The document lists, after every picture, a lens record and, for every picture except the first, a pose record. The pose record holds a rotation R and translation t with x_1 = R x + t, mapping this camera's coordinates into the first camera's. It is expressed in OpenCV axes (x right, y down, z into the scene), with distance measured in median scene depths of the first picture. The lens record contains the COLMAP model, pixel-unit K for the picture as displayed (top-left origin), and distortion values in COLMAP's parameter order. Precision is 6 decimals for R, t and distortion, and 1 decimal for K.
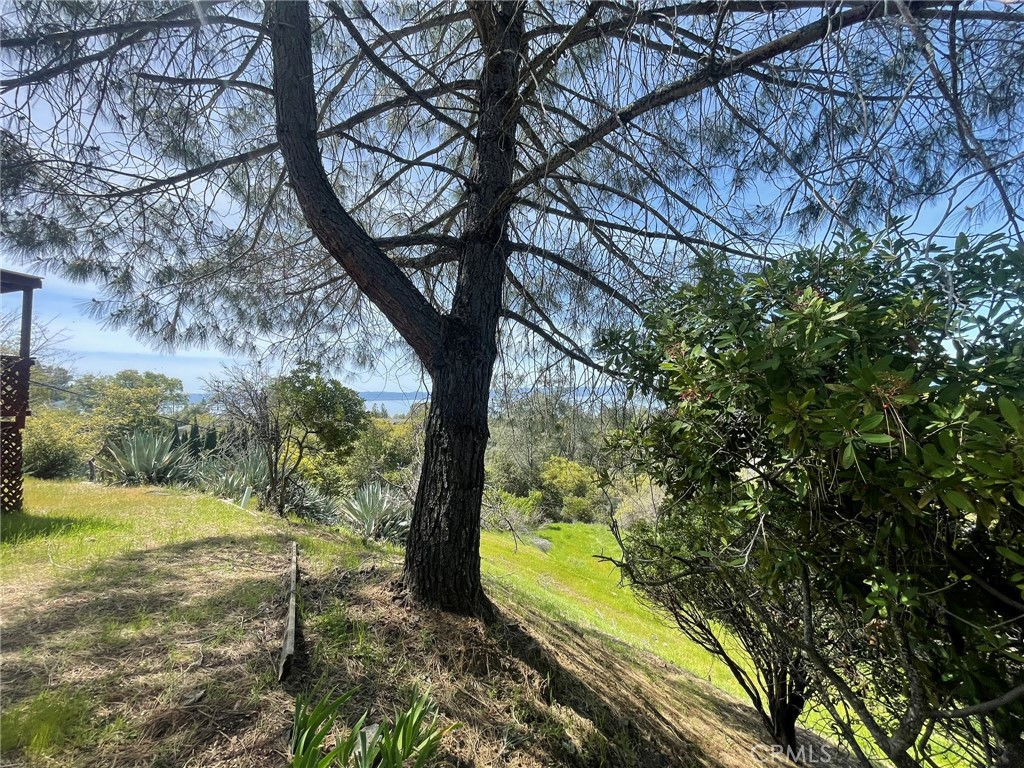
lens RADIAL K [[415.8, 0, 510.5], [0, 415.8, 384.3], [0, 0, 1]] dist [-0.001749, 0.000370]
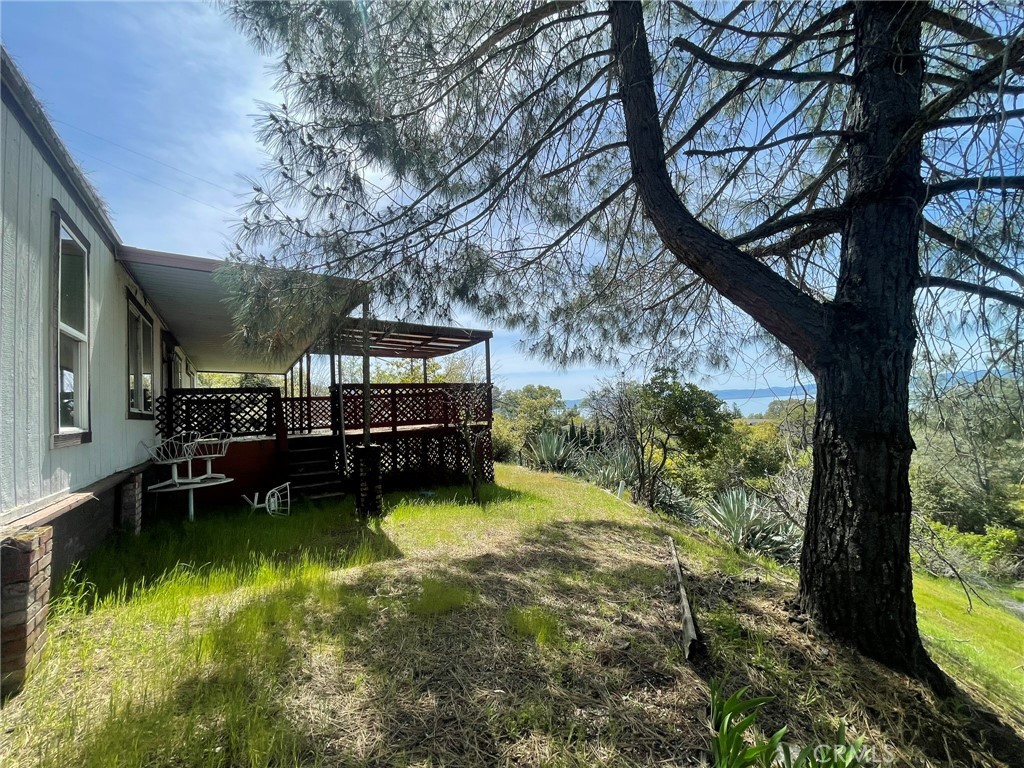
lens RADIAL K [[415.8, 0, 509.1], [0, 415.8, 383.4], [0, 0, 1]] dist [-0.001749, 0.000370]
pose [[0.701121, -0.069106, -0.709686, -0.017245], [0.066688, 0.997285, -0.031227, -0.013428], [0.709917, -0.025433, 0.703826, -0.049906]]
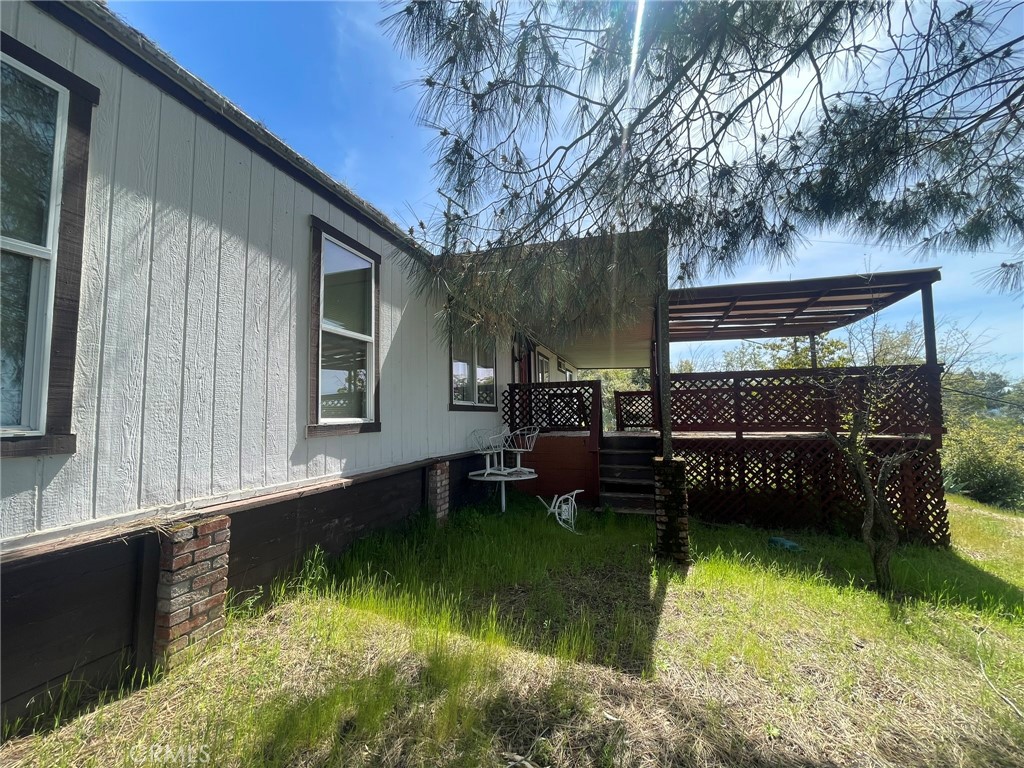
lens RADIAL K [[415.8, 0, 510.1], [0, 415.8, 381.9], [0, 0, 1]] dist [-0.001749, 0.000370]
pose [[-0.121376, -0.068198, -0.990261, -0.270316], [0.046598, 0.996146, -0.074314, -0.007284], [0.991512, -0.055164, -0.117730, 0.290796]]
